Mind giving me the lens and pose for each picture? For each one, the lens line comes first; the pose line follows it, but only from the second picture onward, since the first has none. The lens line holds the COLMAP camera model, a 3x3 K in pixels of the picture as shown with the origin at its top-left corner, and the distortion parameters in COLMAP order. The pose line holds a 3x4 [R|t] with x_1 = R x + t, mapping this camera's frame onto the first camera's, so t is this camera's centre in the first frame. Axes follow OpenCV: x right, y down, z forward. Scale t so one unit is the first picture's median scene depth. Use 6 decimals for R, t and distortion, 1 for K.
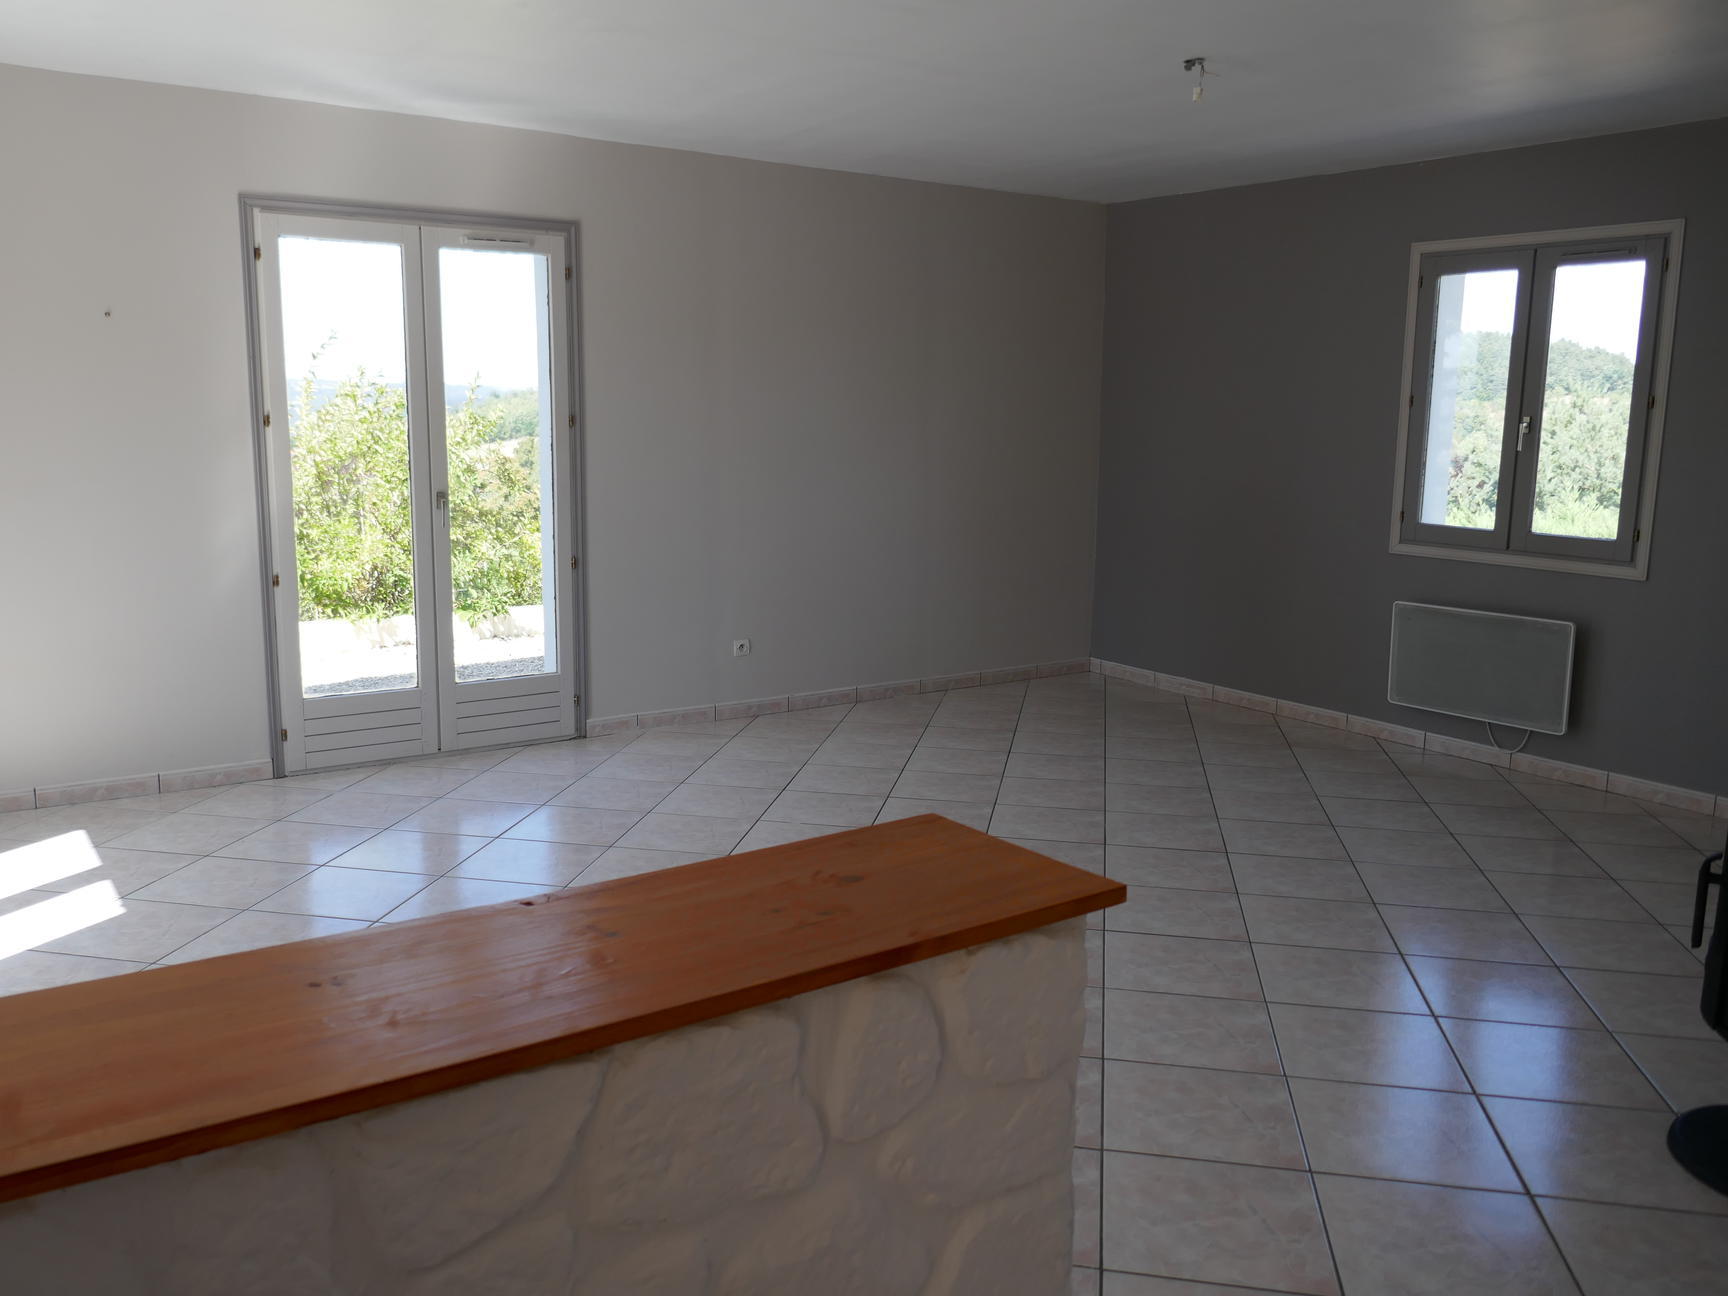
lens RADIAL K [[1381.5, 0, 848.3], [0, 1381.5, 653.0], [0, 0, 1]] dist [-0.039543, 0.011421]
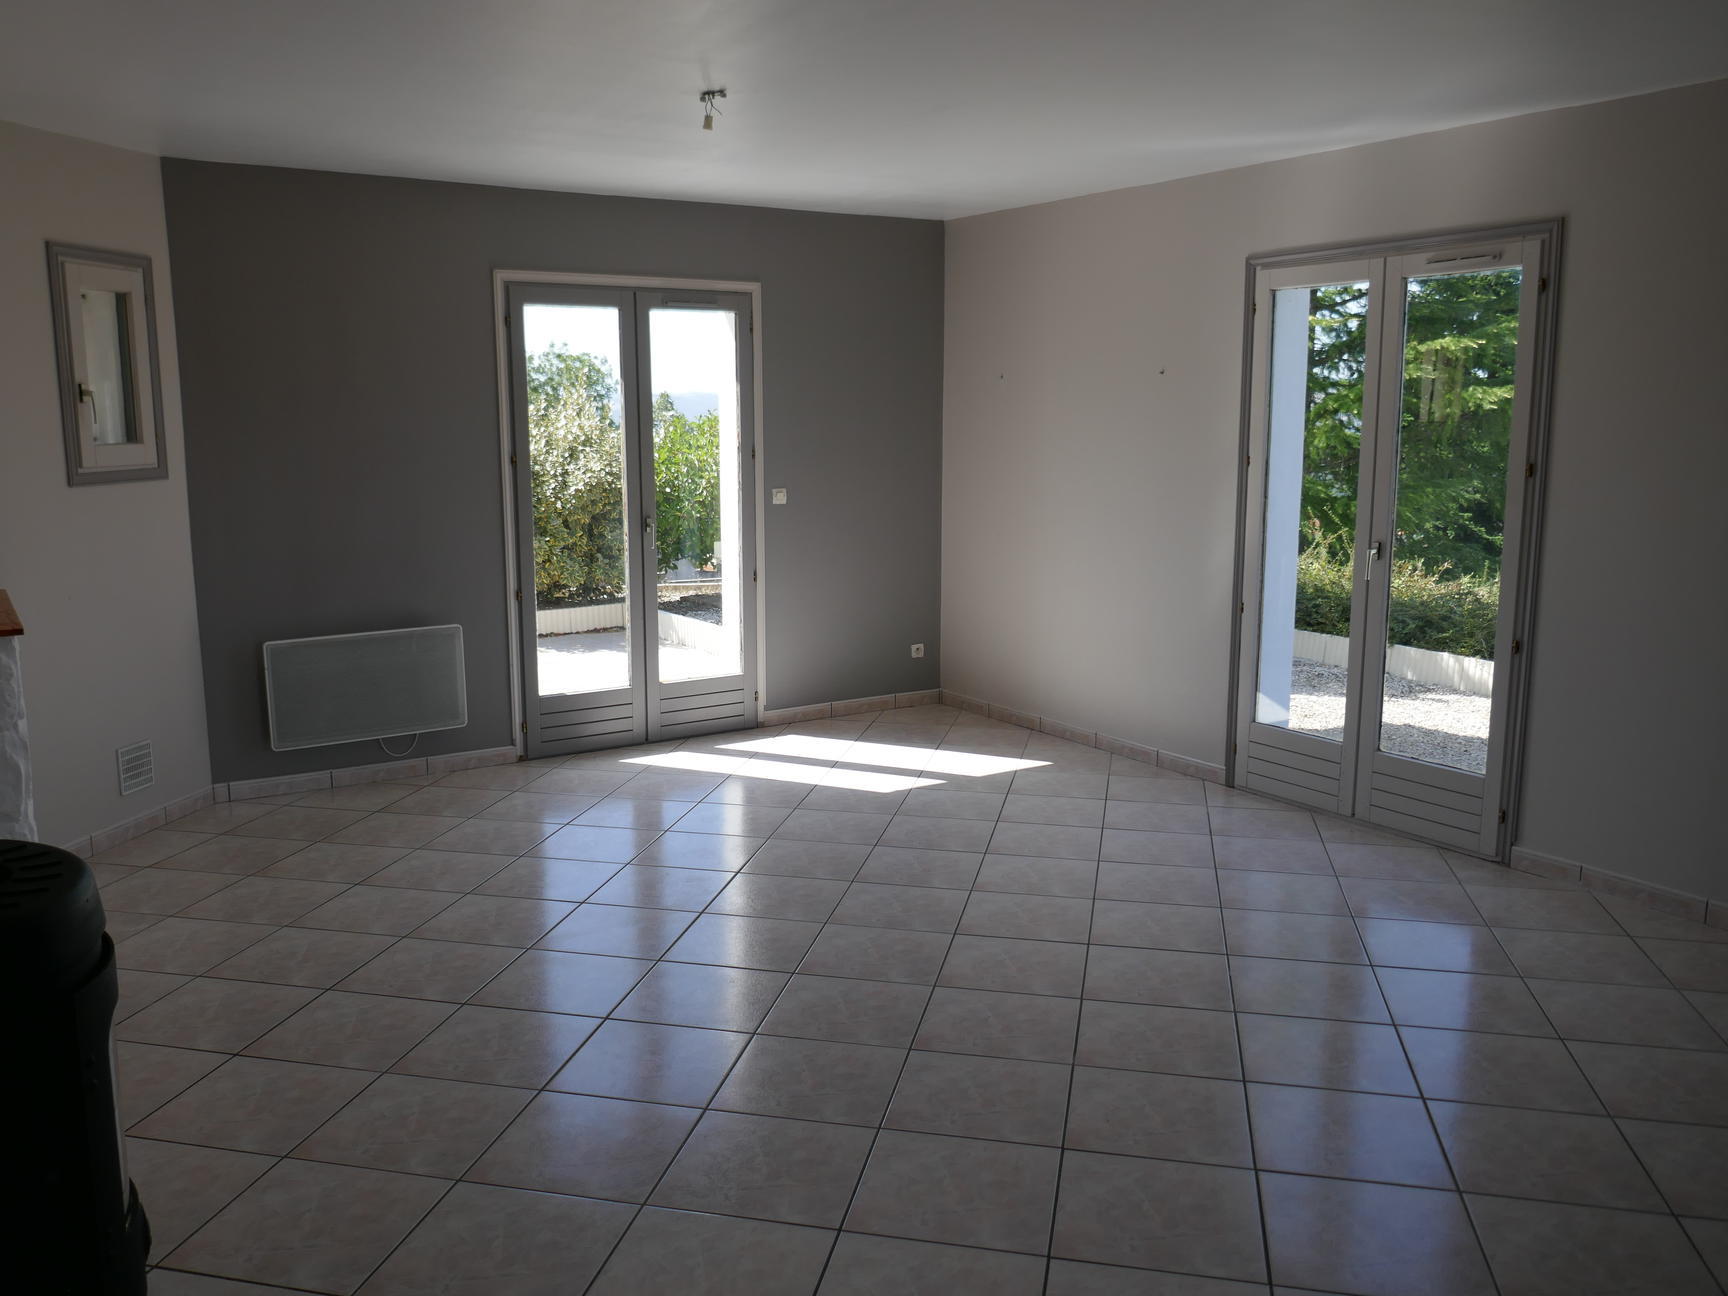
lens RADIAL K [[1463.9, 0, 863.3], [0, 1463.9, 634.9], [0, 0, 1]] dist [0.032759, 0.002955]
pose [[-0.039335, 0.136226, -0.989896, 0.727925], [-0.175276, 0.974363, 0.141054, -0.139004], [0.983733, 0.179053, -0.014450, 0.704099]]
